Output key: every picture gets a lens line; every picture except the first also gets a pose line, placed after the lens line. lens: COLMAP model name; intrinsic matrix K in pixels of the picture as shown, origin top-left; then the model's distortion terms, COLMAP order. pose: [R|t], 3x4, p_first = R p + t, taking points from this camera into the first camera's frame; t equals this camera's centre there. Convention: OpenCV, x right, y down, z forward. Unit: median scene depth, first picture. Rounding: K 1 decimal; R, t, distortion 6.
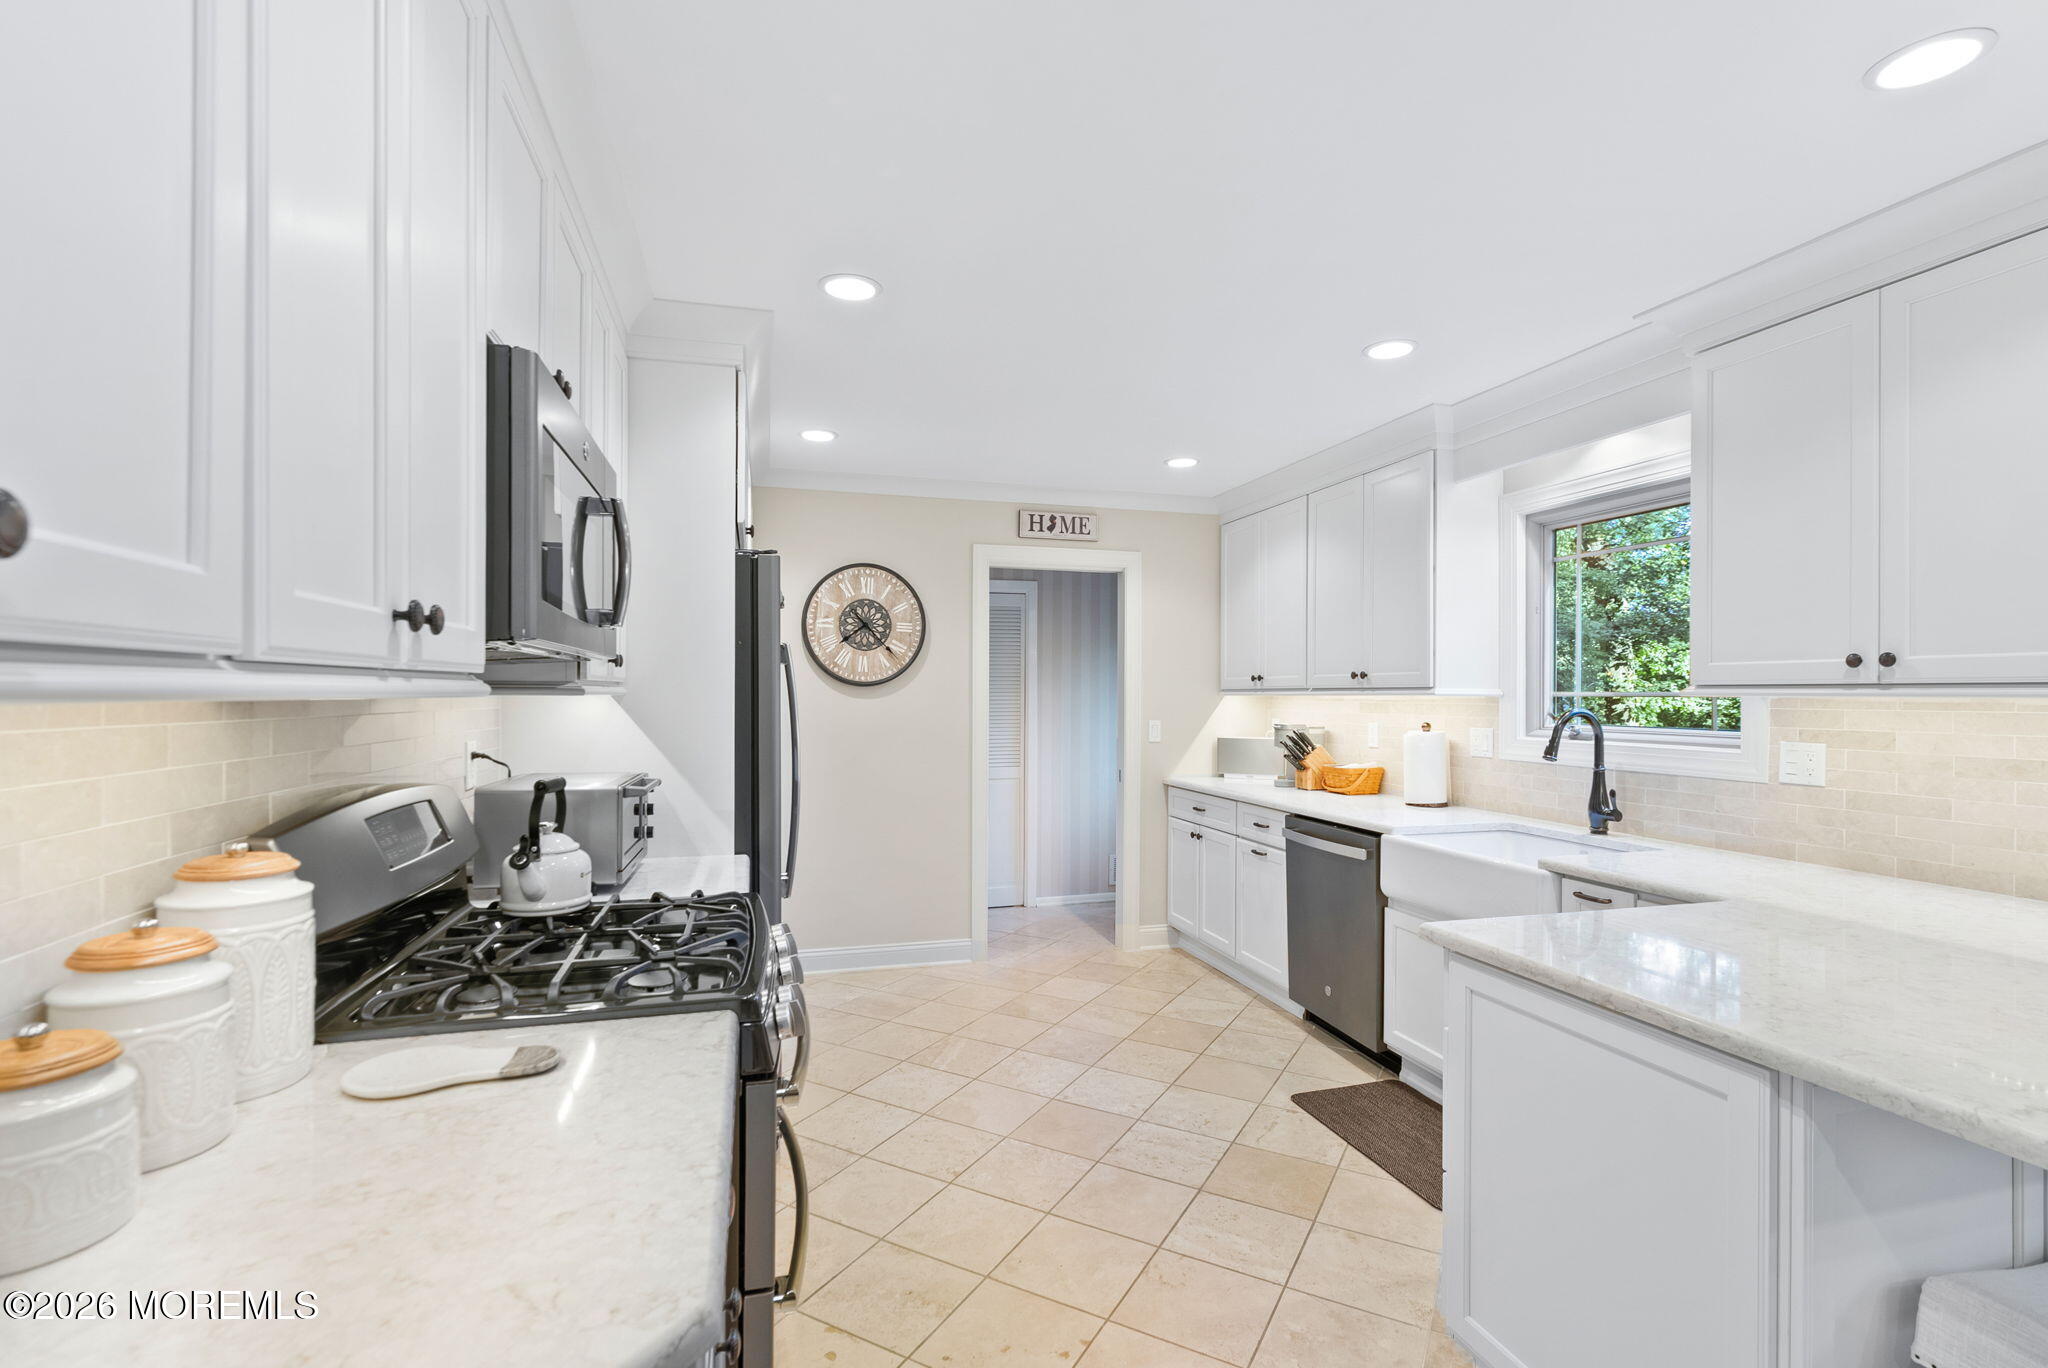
lens RADIAL K [[938.3, 0, 1024.5], [0, 938.3, 690.3], [0, 0, 1]] dist [0.000041, -0.000011]
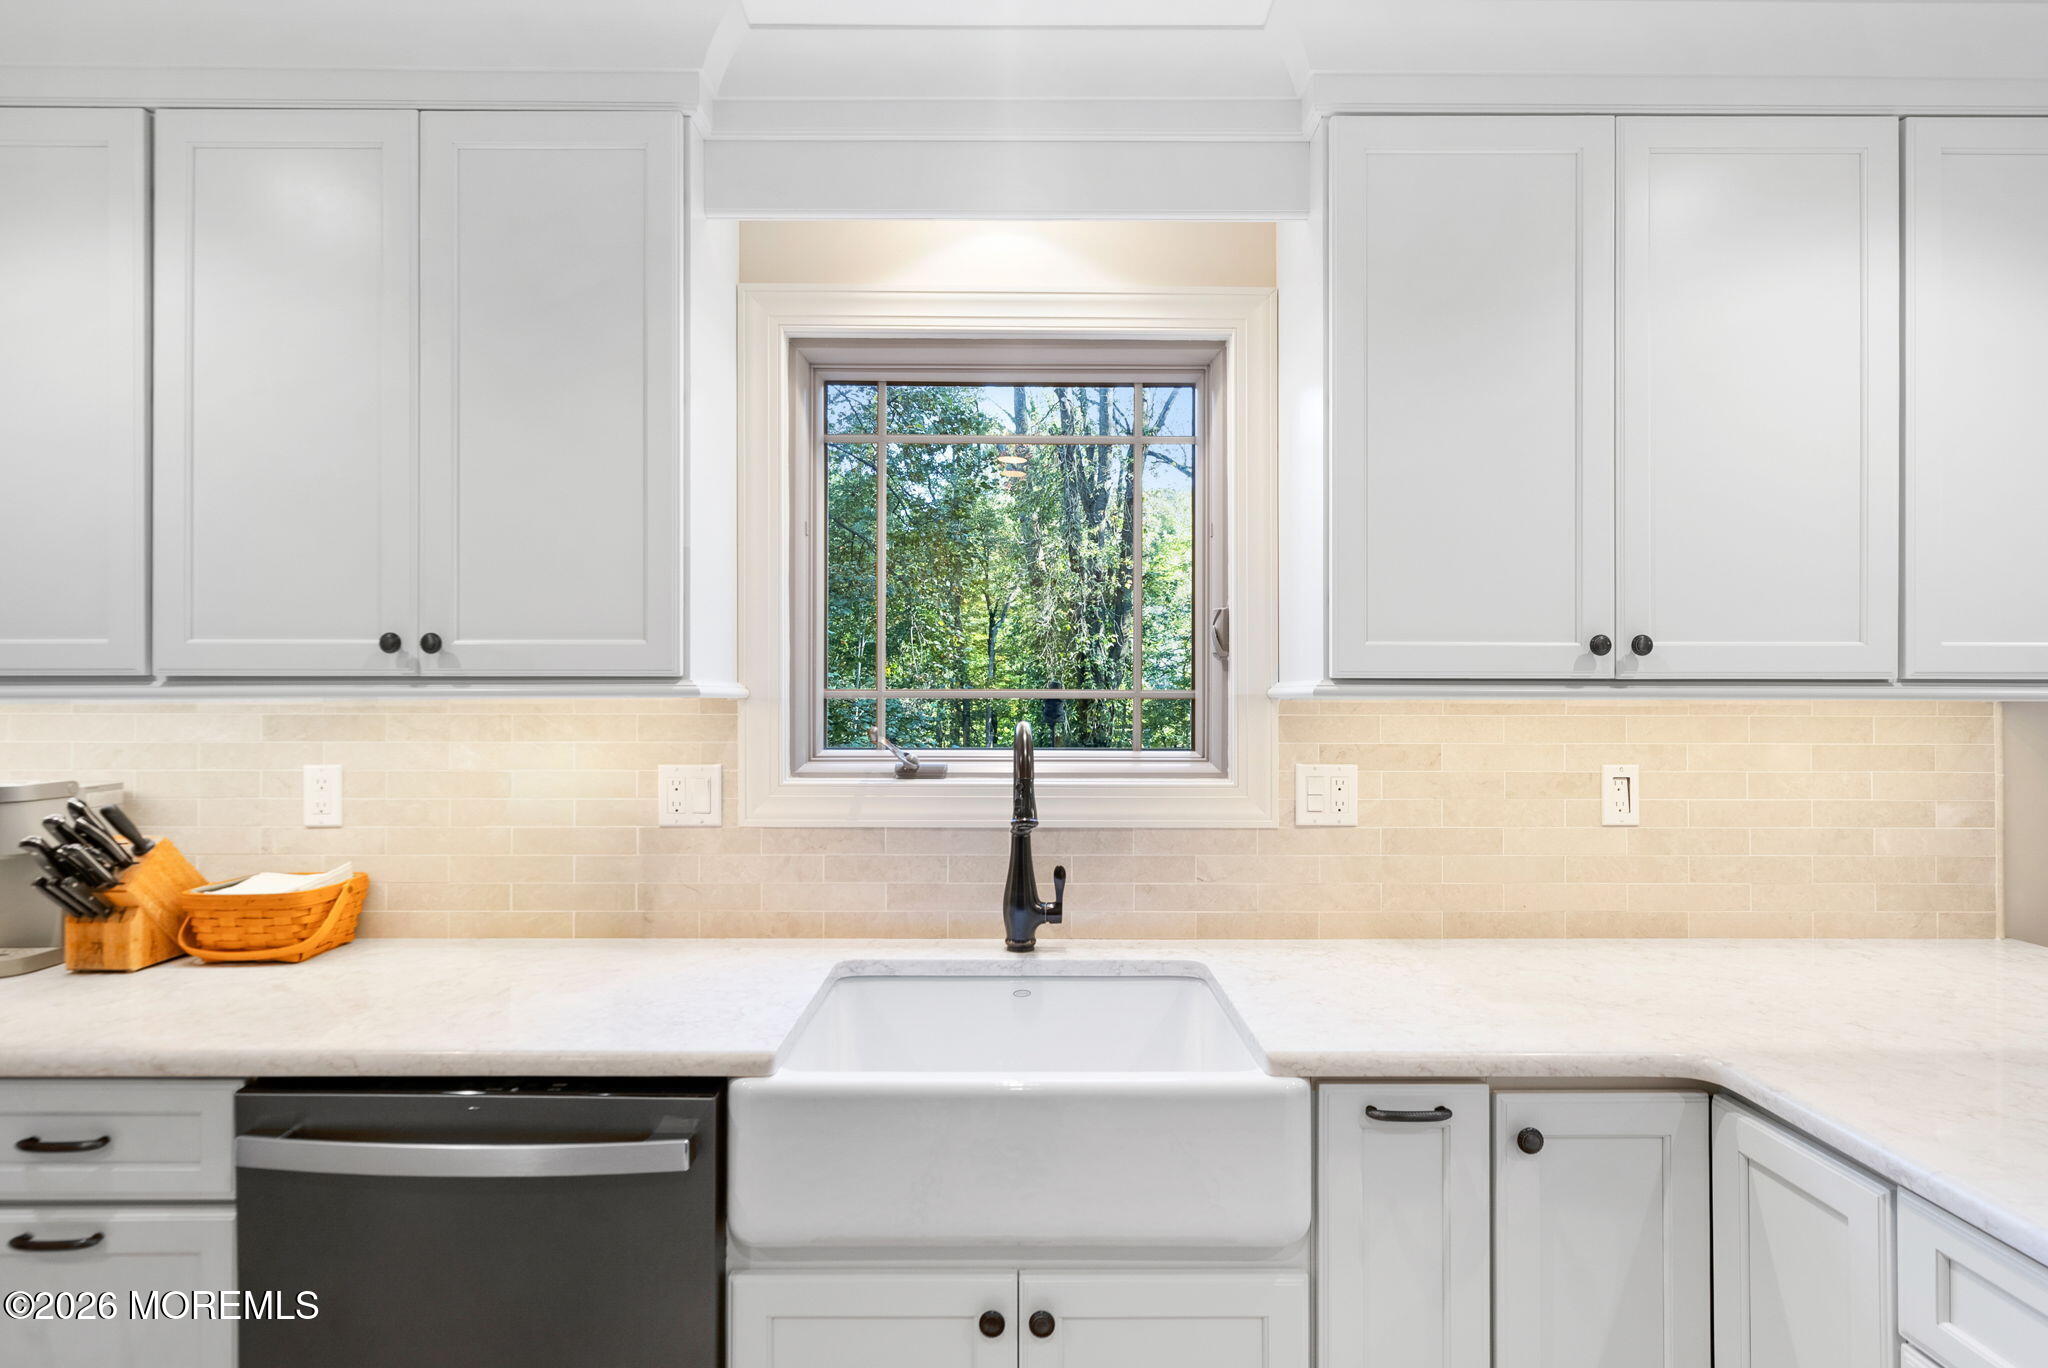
lens RADIAL K [[1086.3, 0, 1024.5], [0, 1086.3, 686.7], [0, 0, 1]] dist [-0.000001, -0.000565]
pose [[0.263126, 0.000912, 0.964761, 0.005061], [-0.004503, 0.999990, 0.000282, 0.000154], [-0.964751, -0.004418, 0.263127, 0.784571]]
